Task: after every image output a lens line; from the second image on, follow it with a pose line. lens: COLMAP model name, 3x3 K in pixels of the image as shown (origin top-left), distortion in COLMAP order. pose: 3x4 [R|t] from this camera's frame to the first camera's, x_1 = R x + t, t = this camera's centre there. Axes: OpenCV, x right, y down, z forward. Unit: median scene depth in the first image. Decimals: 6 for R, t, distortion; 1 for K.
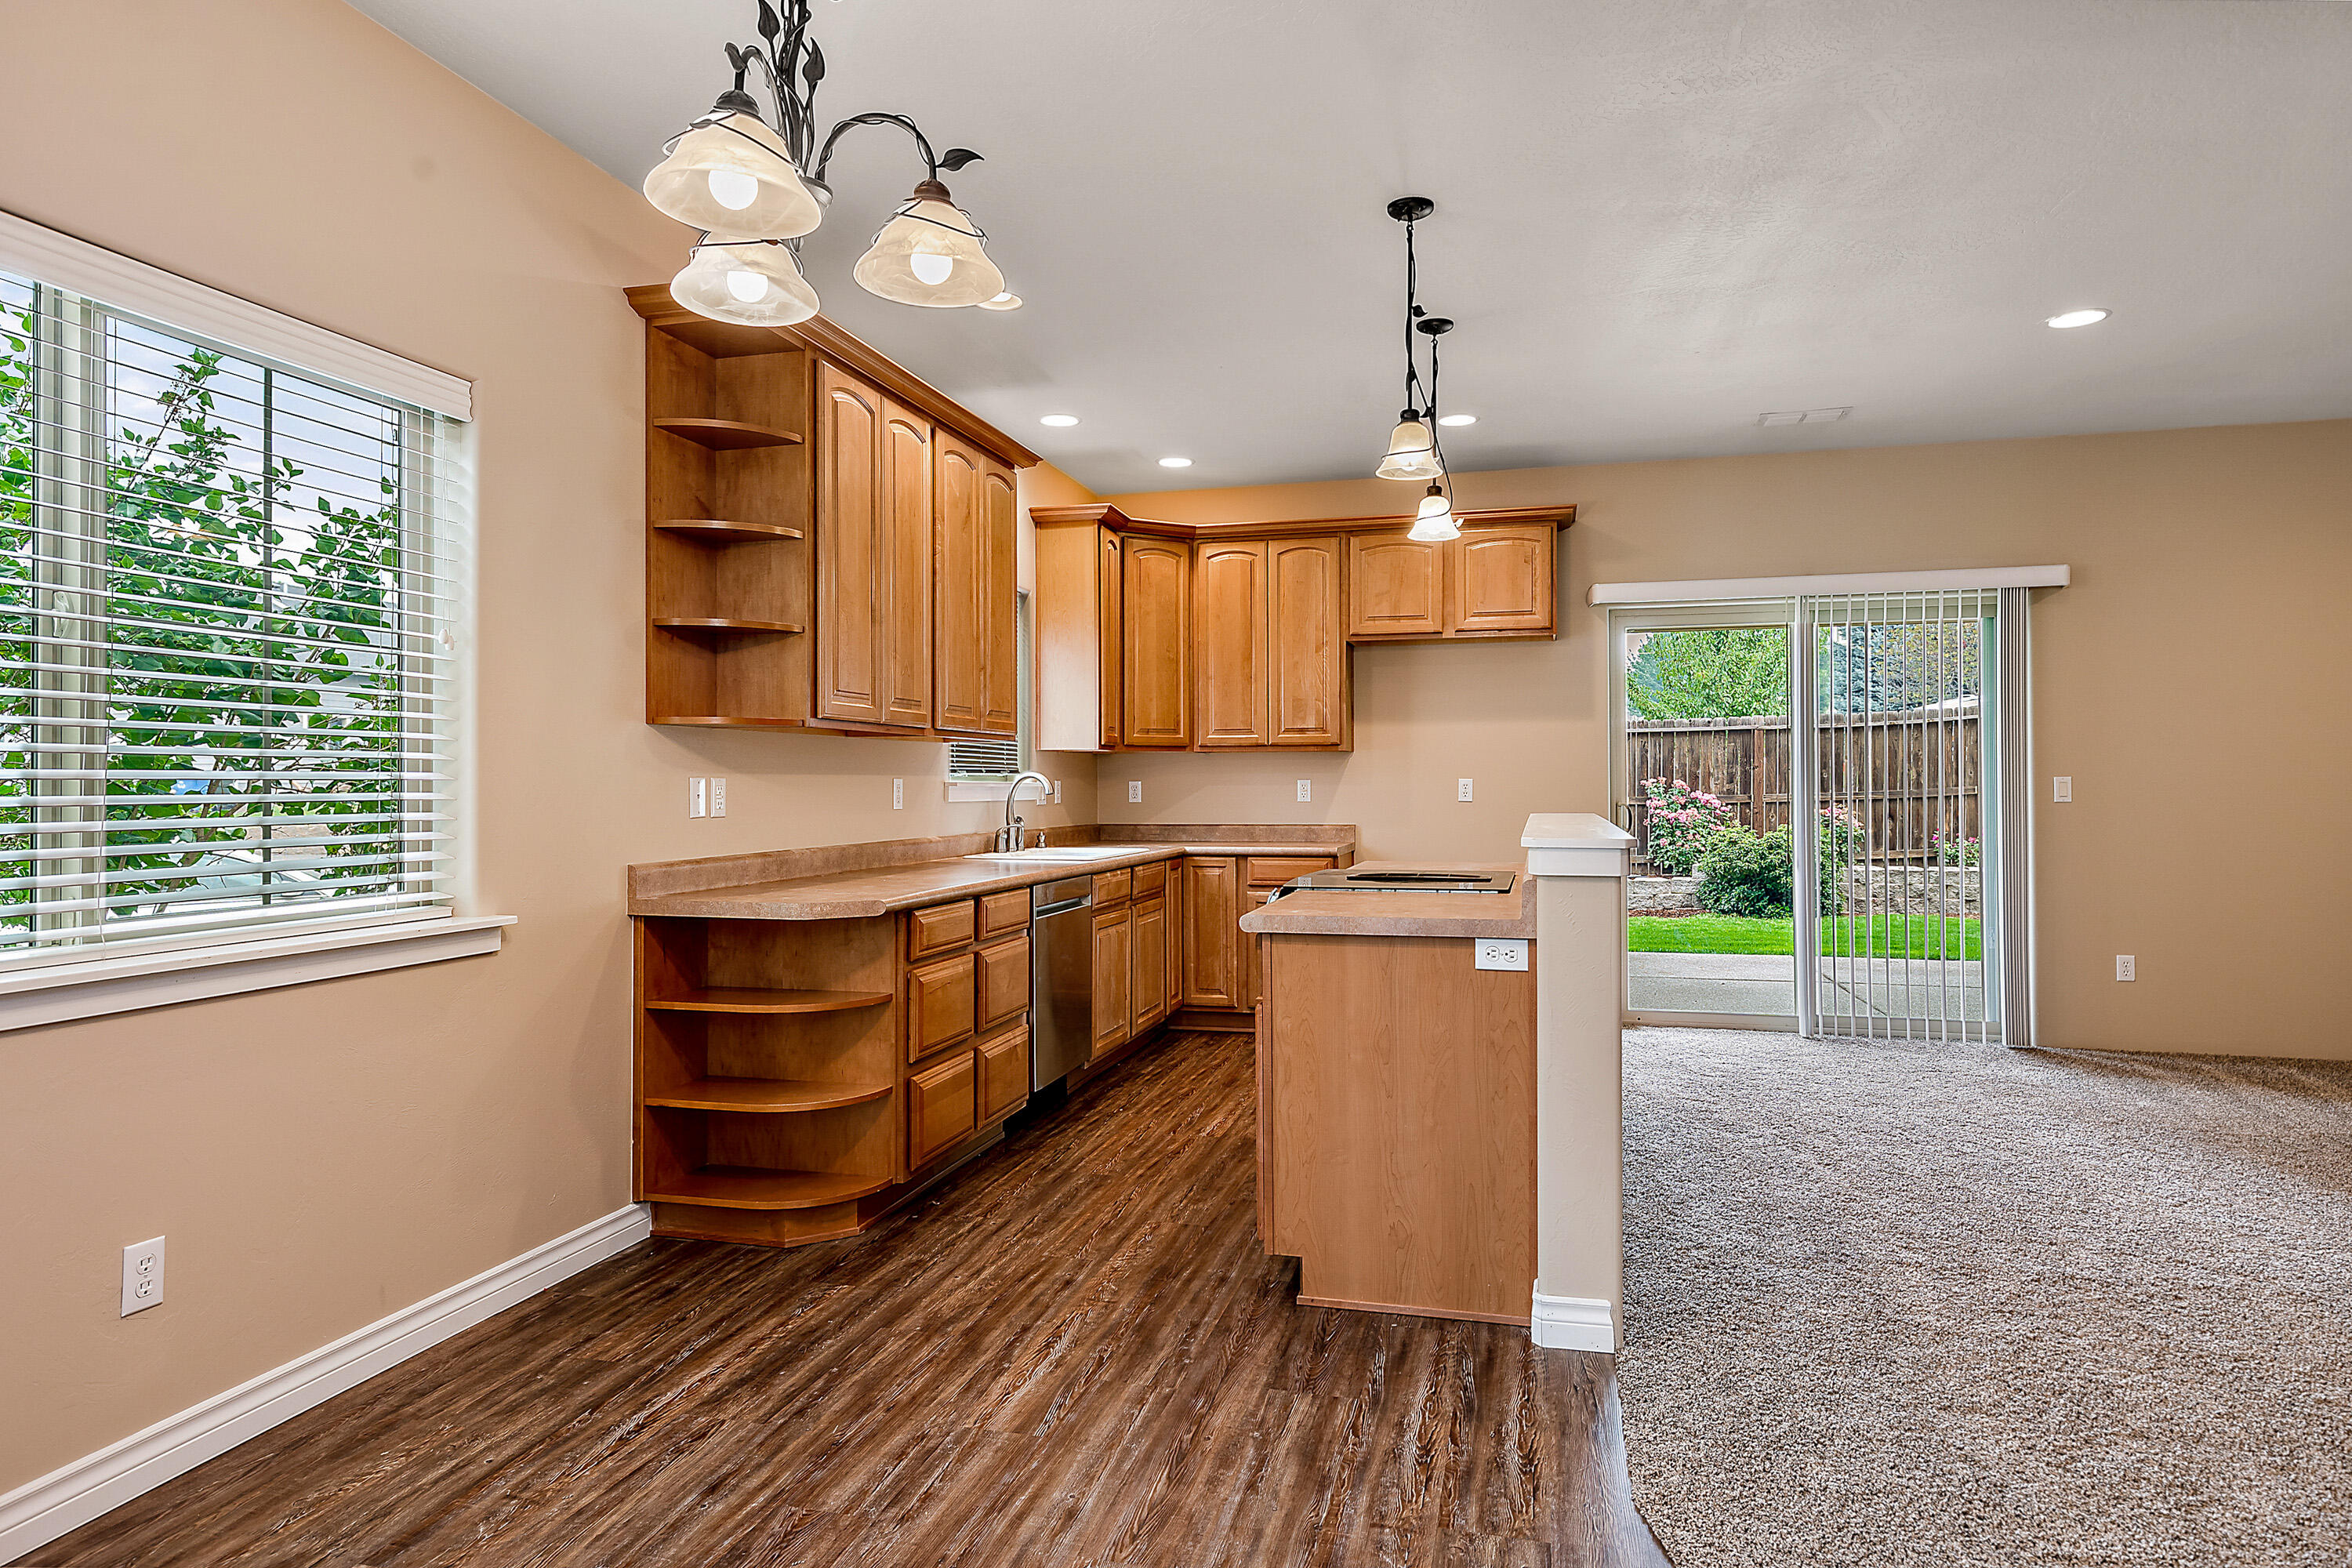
lens RADIAL K [[1354.9, 0, 1193.6], [0, 1354.9, 767.8], [0, 0, 1]] dist [0.000783, 0.002810]
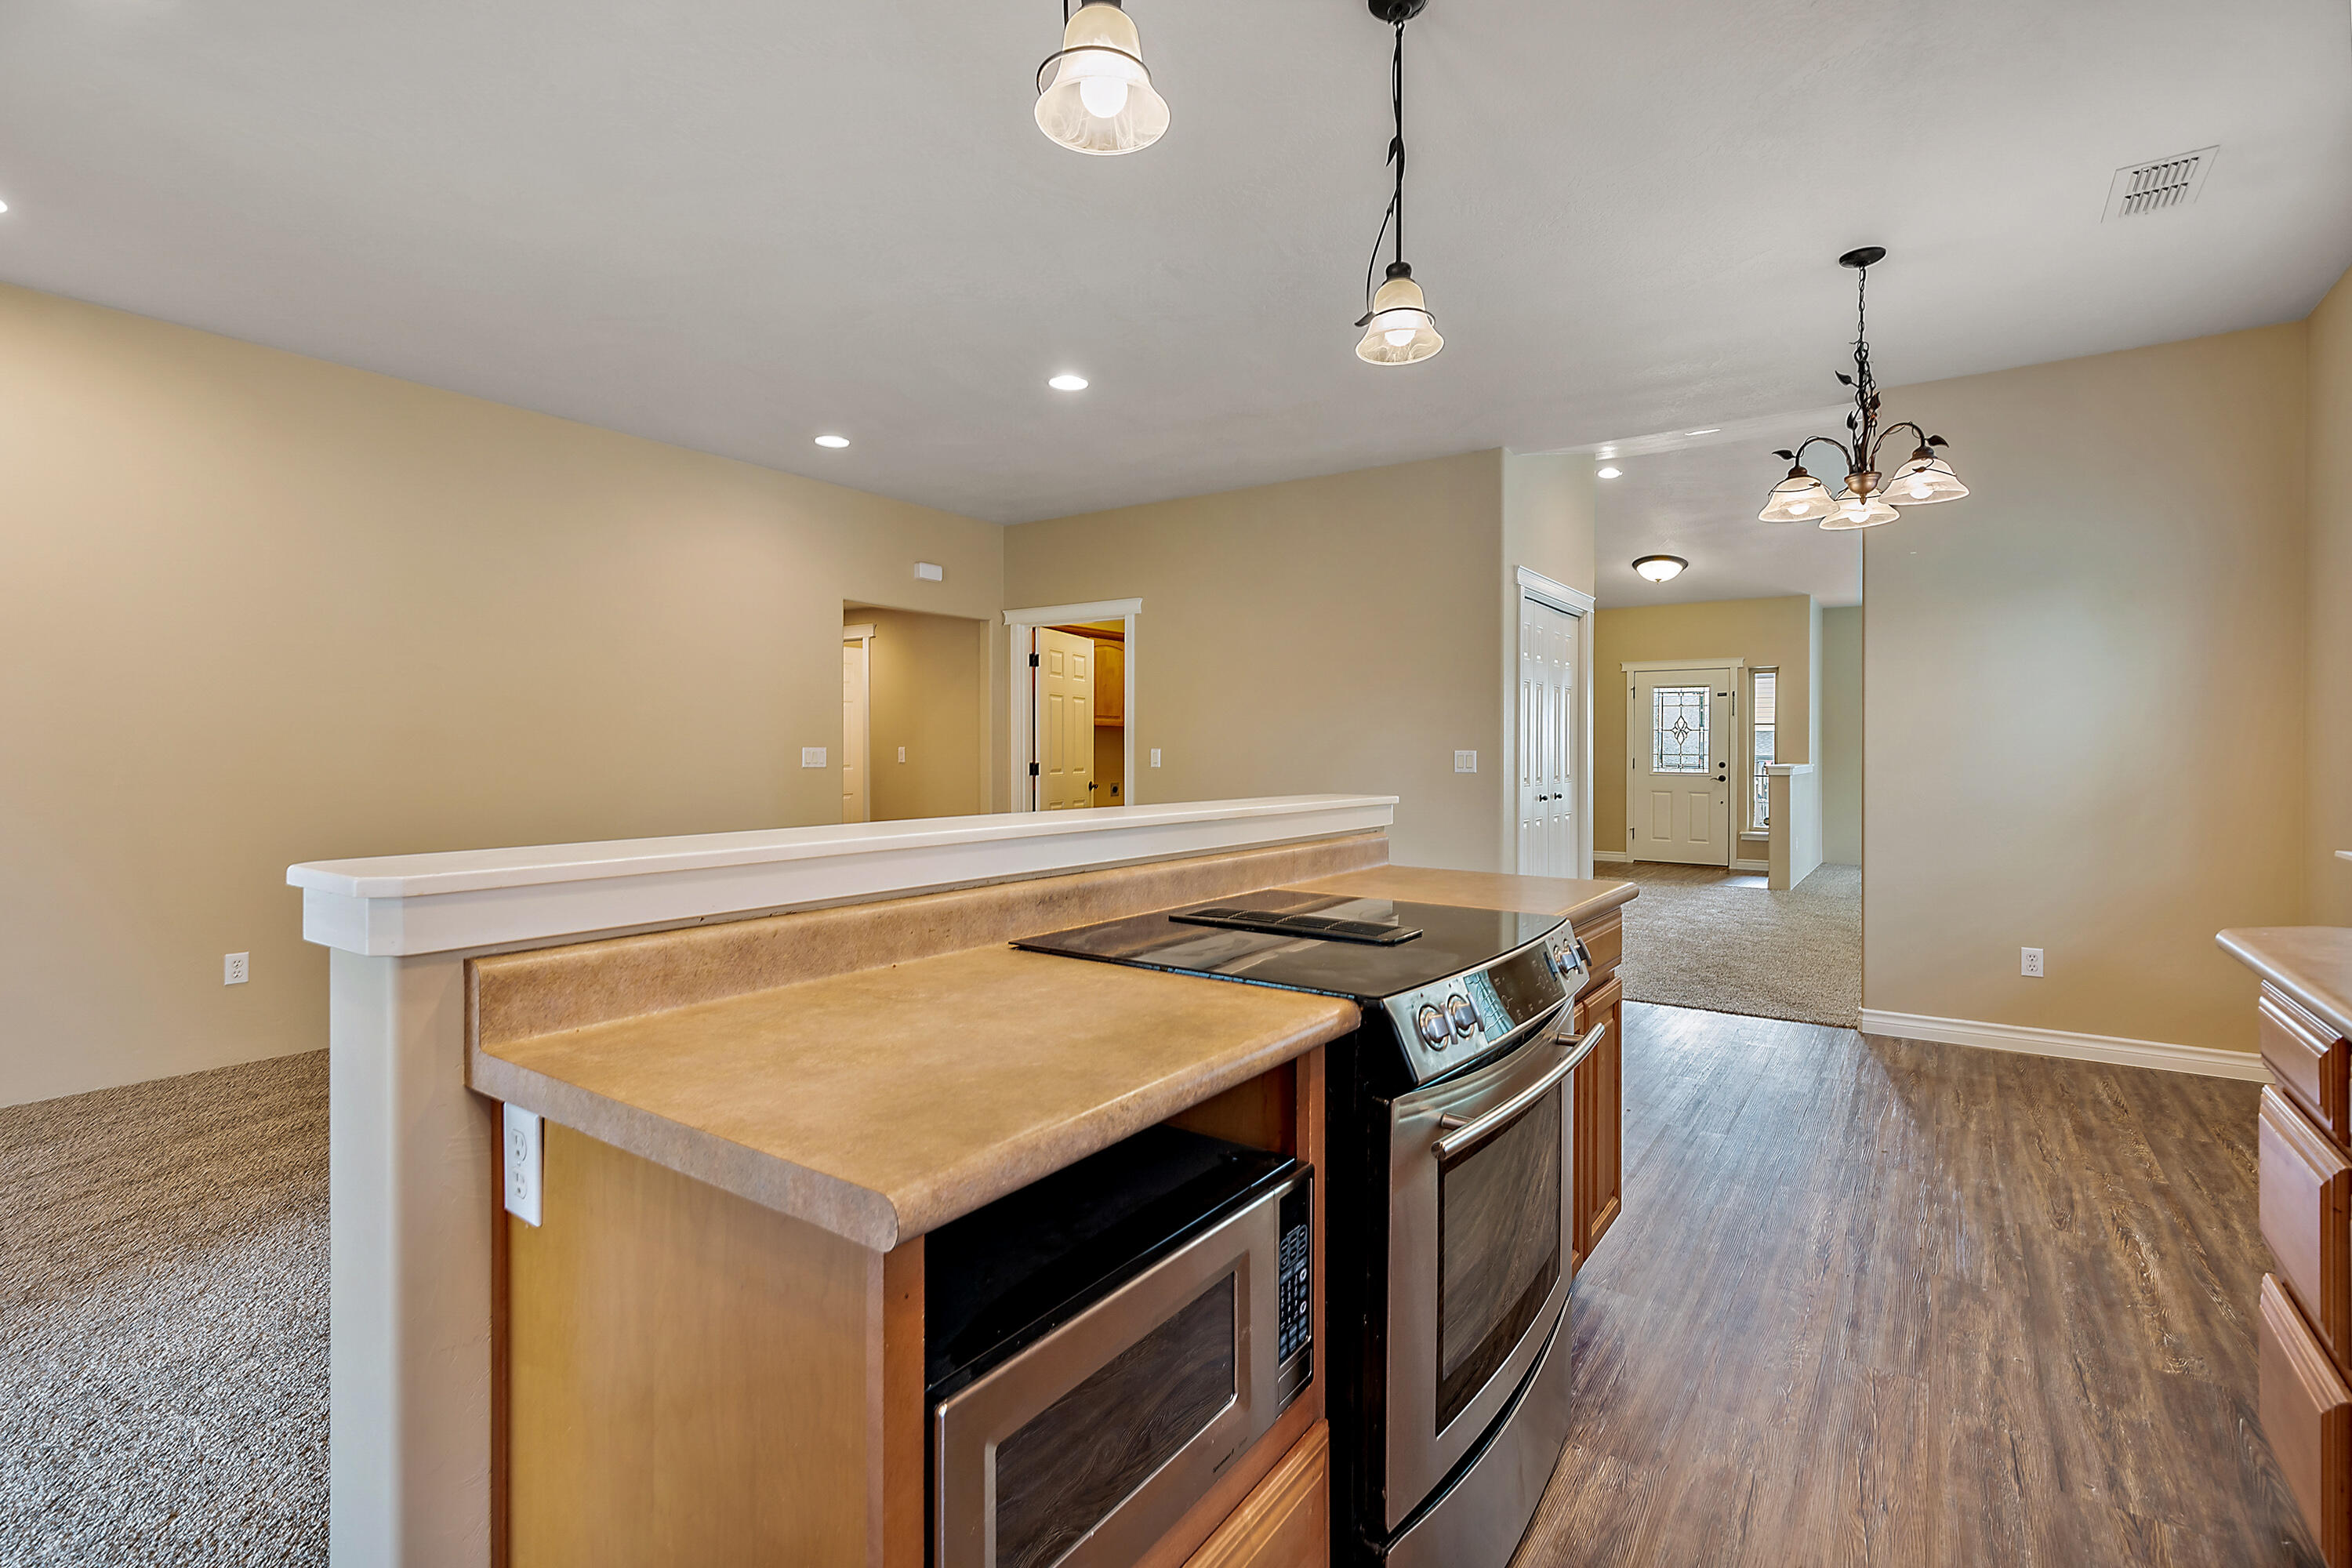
lens RADIAL K [[1083.0, 0, 1182.9], [0, 1083.0, 749.7], [0, 0, 1]] dist [0.005948, -0.000099]
pose [[-0.935457, 0.000926, 0.353440, 0.054437], [-0.003576, 0.999921, -0.012085, 0.014575], [-0.353424, -0.012569, -0.935379, 1.512655]]
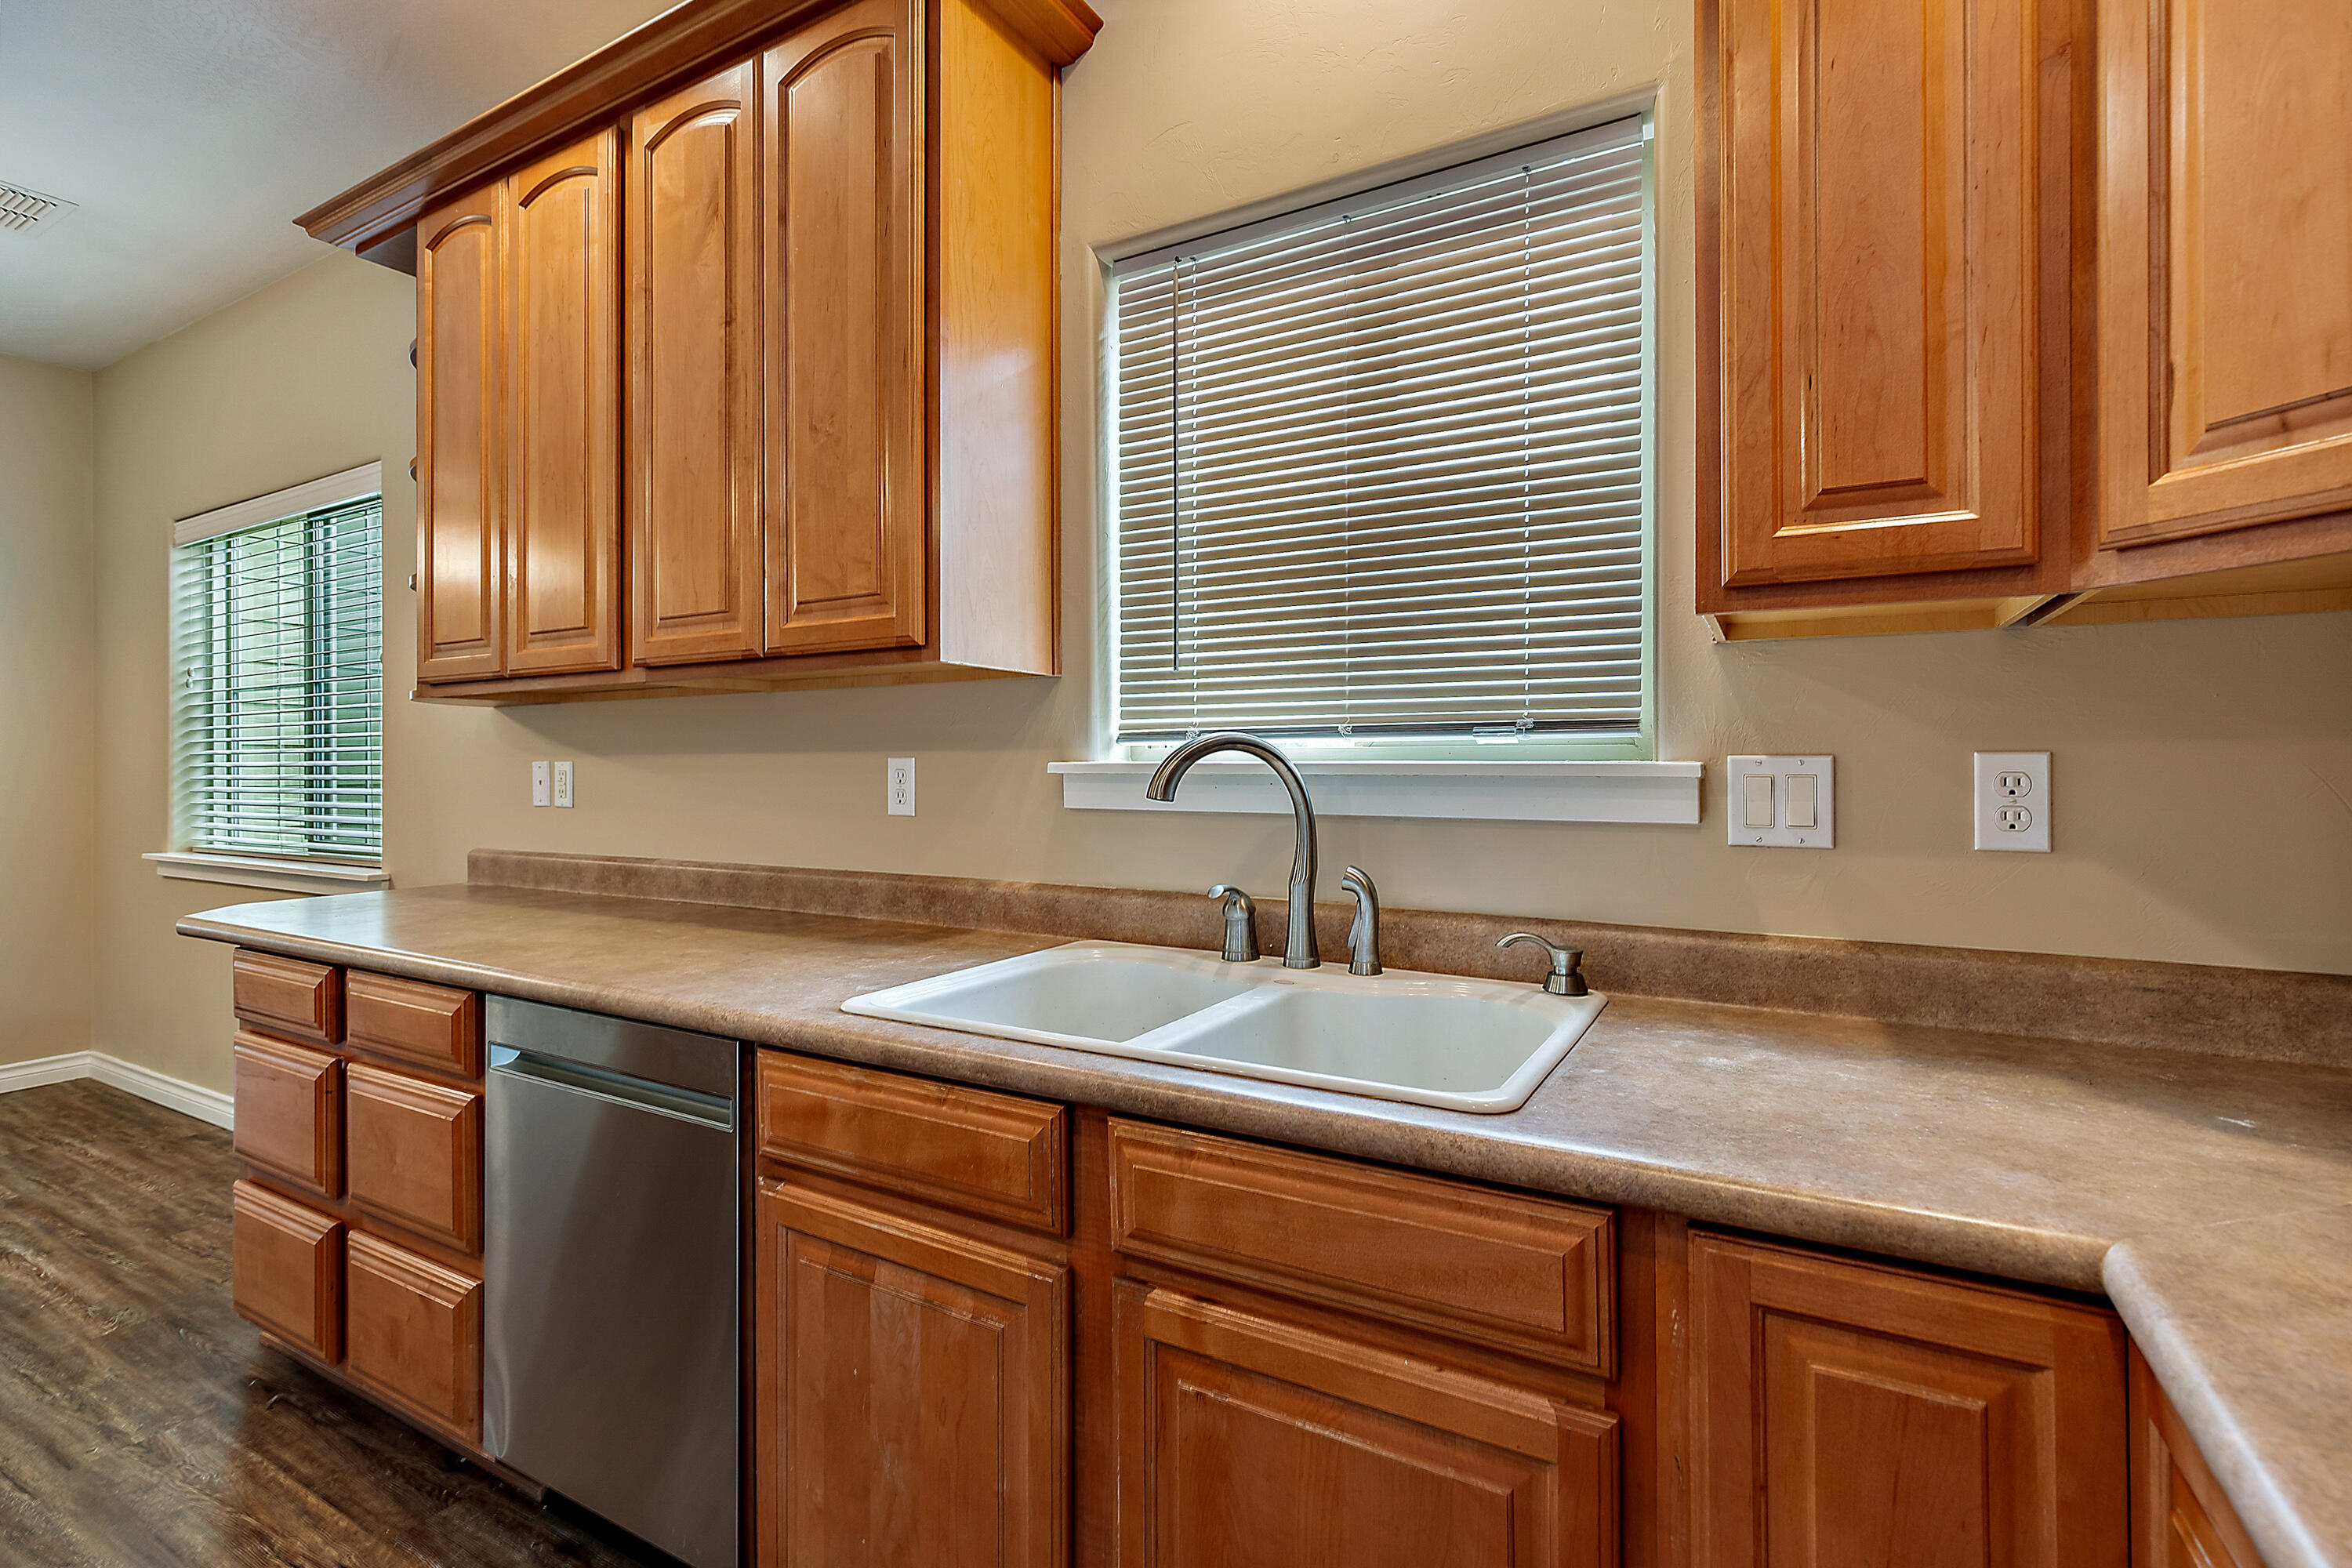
lens RADIAL K [[1083.0, 0, 1185.4], [0, 1083.0, 762.2], [0, 0, 1]] dist [0.005948, -0.000099]
pose [[-0.269425, 0.000760, -0.963021, 0.201590], [0.015636, 0.999871, -0.003586, 0.016474], [0.962895, -0.016024, -0.269402, 1.558664]]
